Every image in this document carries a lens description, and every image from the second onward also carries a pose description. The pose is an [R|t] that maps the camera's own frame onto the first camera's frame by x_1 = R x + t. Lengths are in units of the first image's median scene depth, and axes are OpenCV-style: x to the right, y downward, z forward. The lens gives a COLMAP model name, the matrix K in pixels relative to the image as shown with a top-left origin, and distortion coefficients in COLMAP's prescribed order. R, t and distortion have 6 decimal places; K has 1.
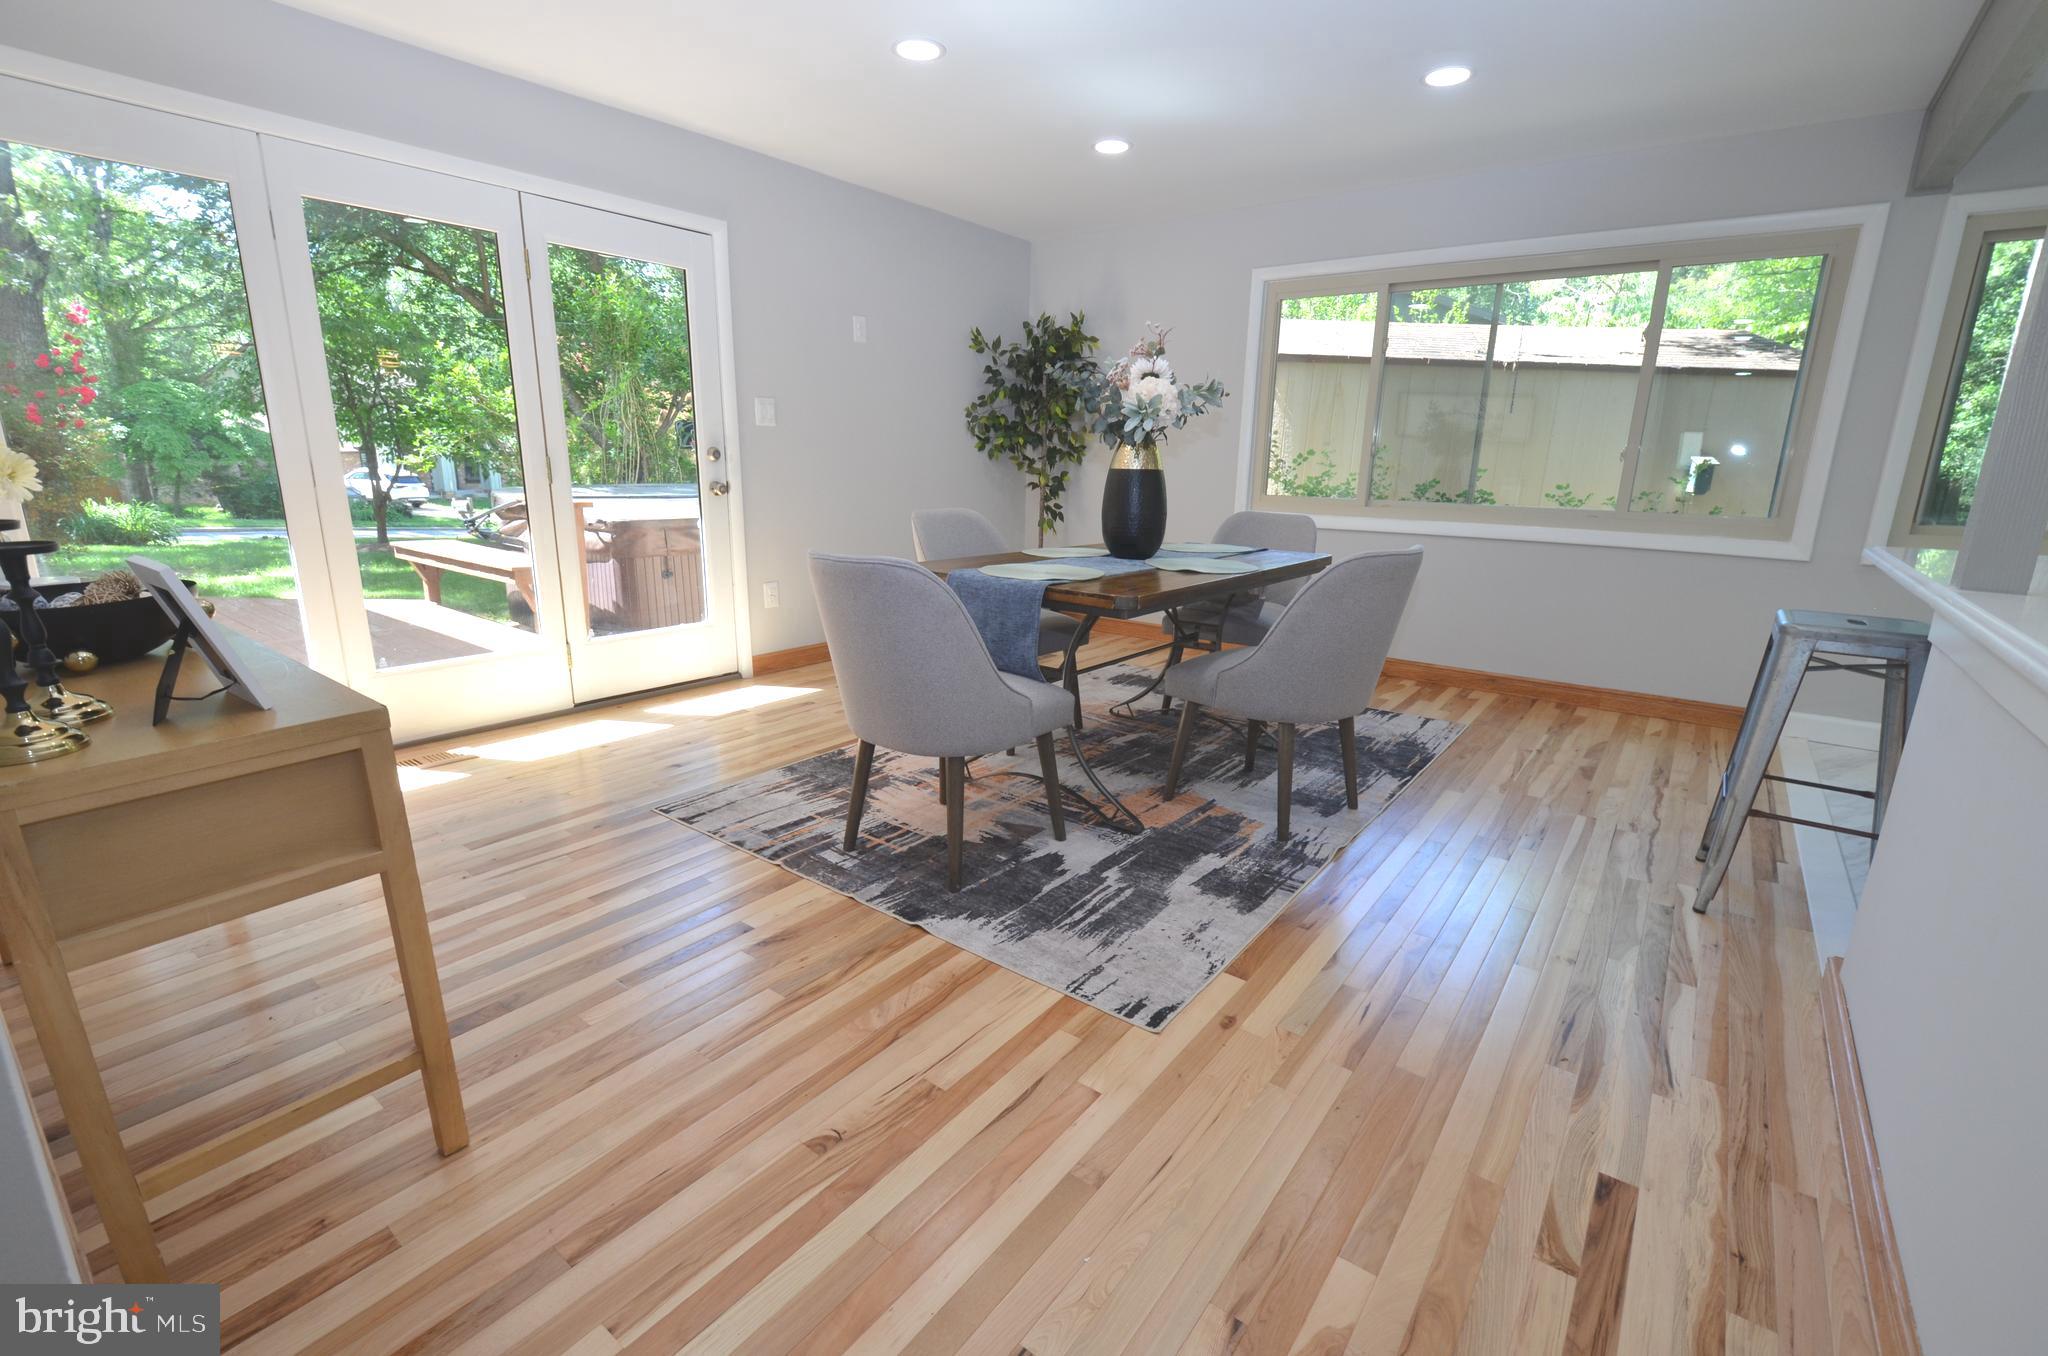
lens RADIAL K [[897.2, 0, 1038.7], [0, 897.2, 679.8], [0, 0, 1]] dist [-0.003099, -0.000917]
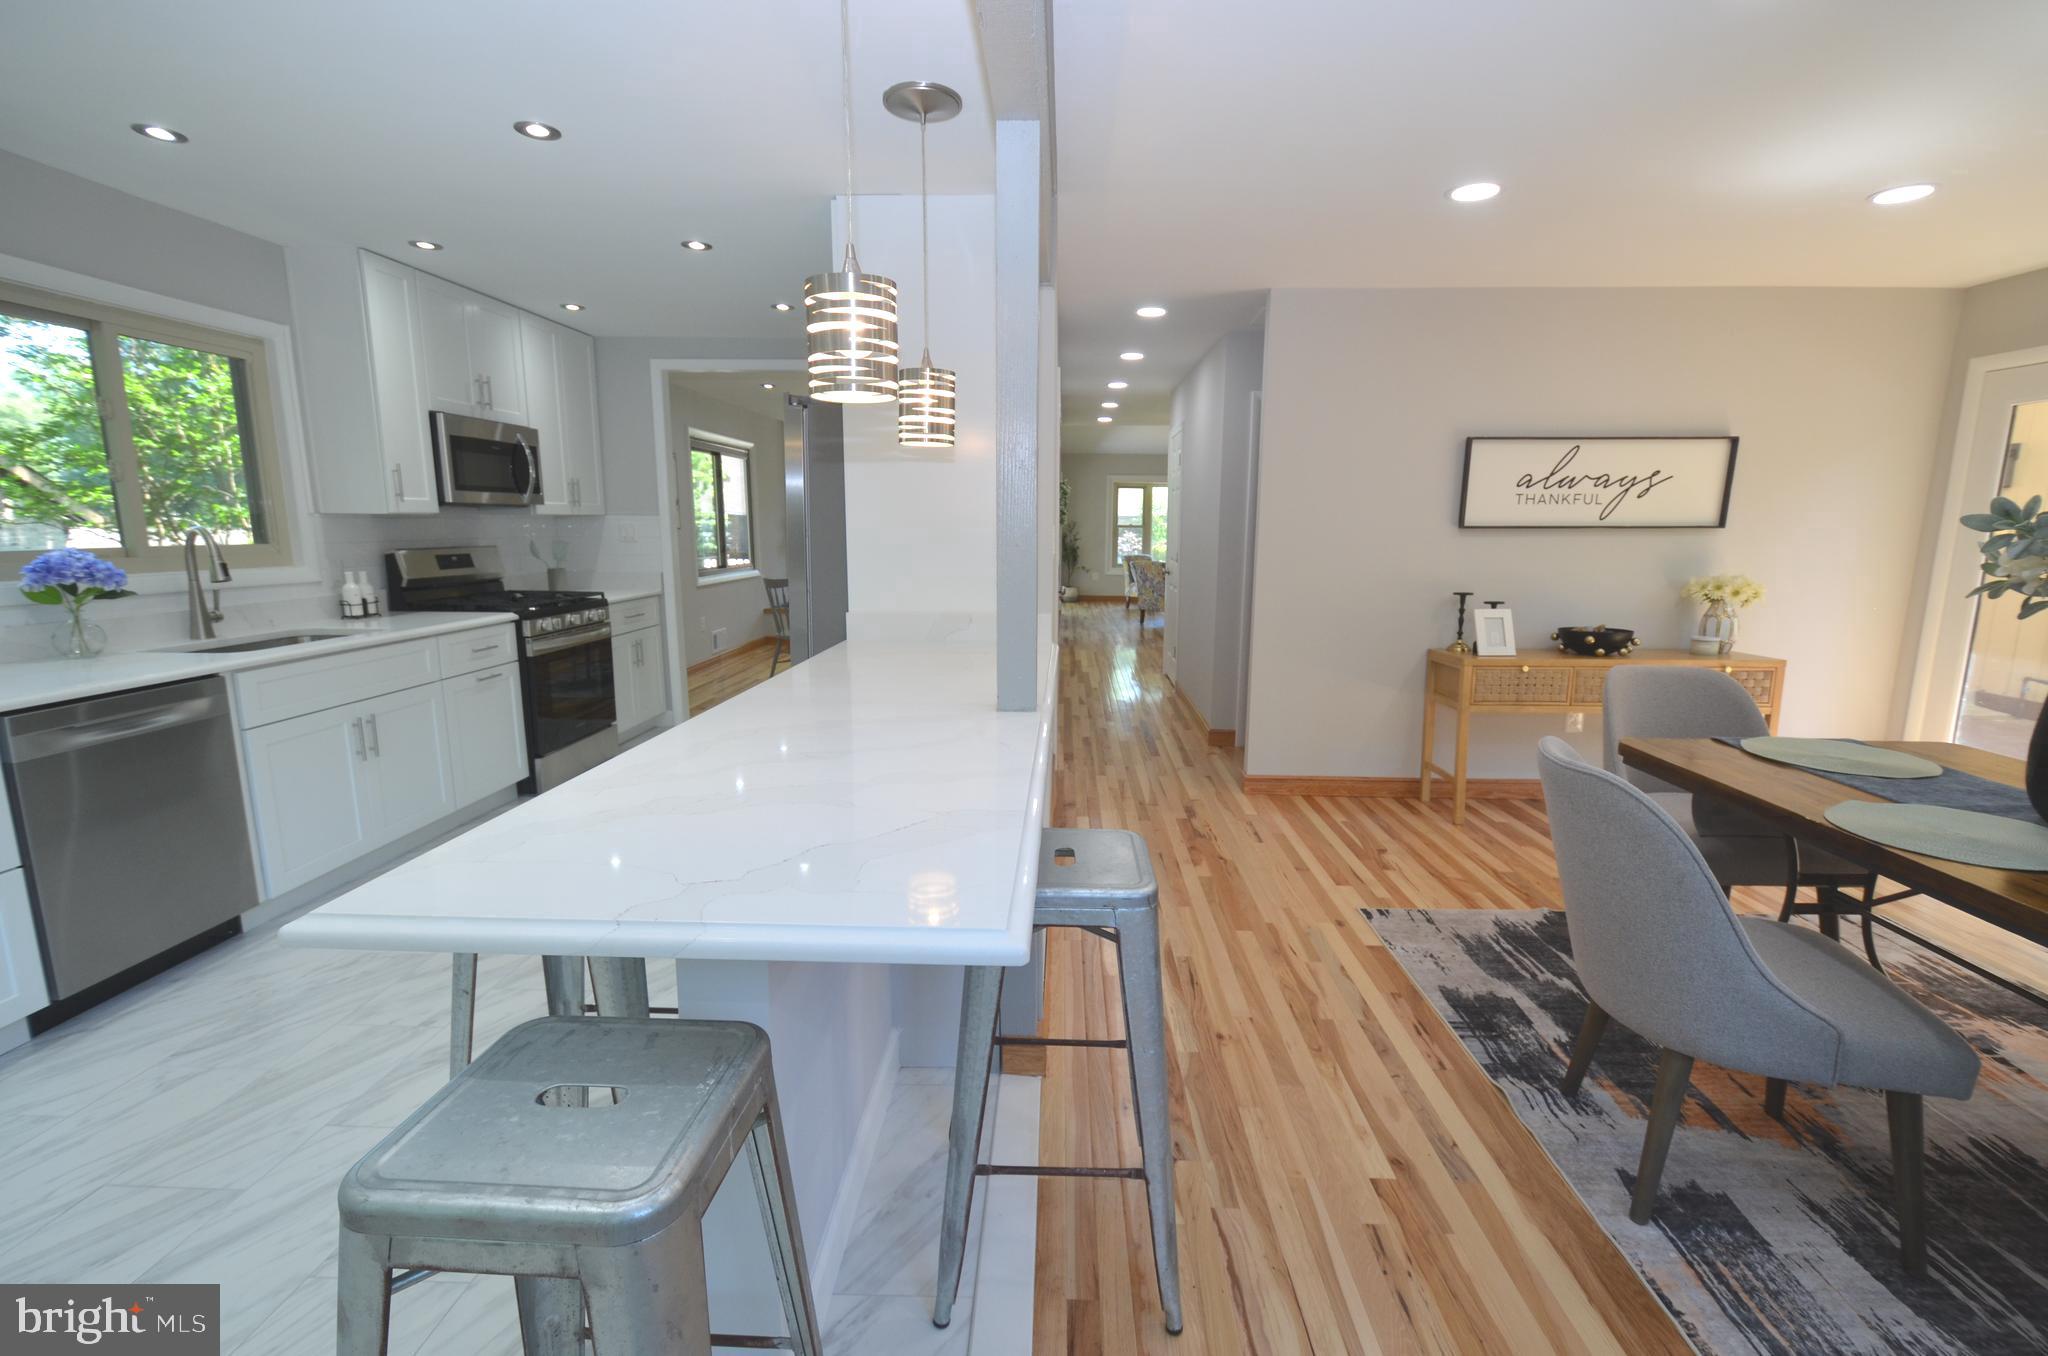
lens RADIAL K [[897.2, 0, 1038.7], [0, 897.2, 679.8], [0, 0, 1]] dist [-0.003099, -0.000917]
pose [[-0.815274, 0.073670, -0.574370, 1.236026], [-0.163037, 0.922549, 0.349747, -0.409001], [0.555650, 0.378783, -0.740119, 1.360056]]
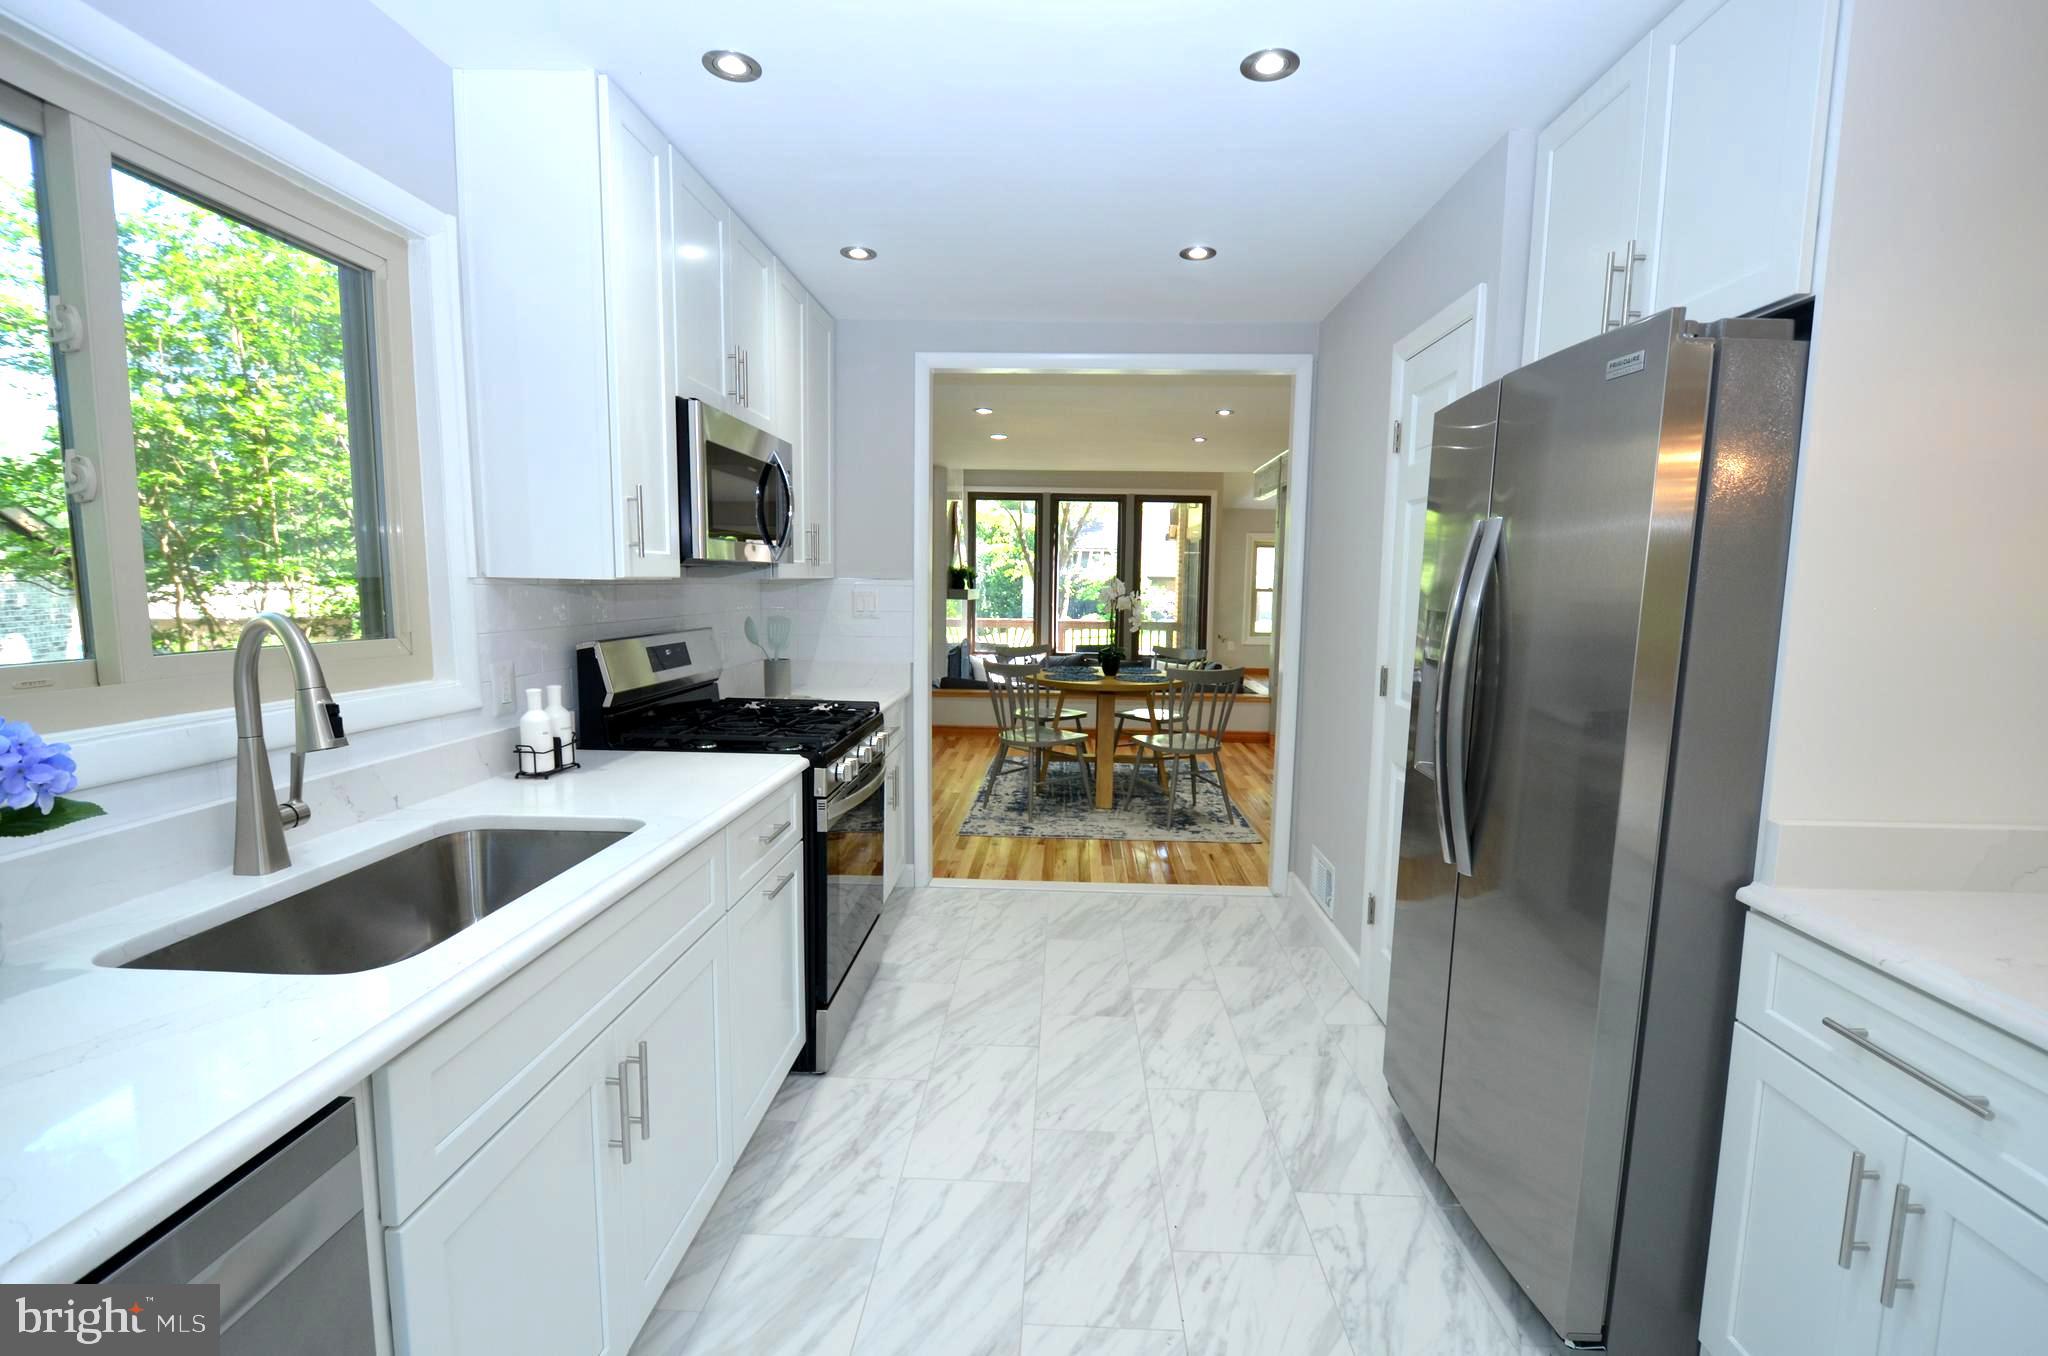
lens RADIAL K [[897.2, 0, 1038.7], [0, 897.2, 679.8], [0, 0, 1]] dist [-0.003099, -0.000917]
pose [[-0.818728, 0.030836, -0.573354, 1.406958], [-0.167808, 0.942110, 0.290293, -0.148251], [0.549114, 0.333884, -0.766157, 0.282450]]
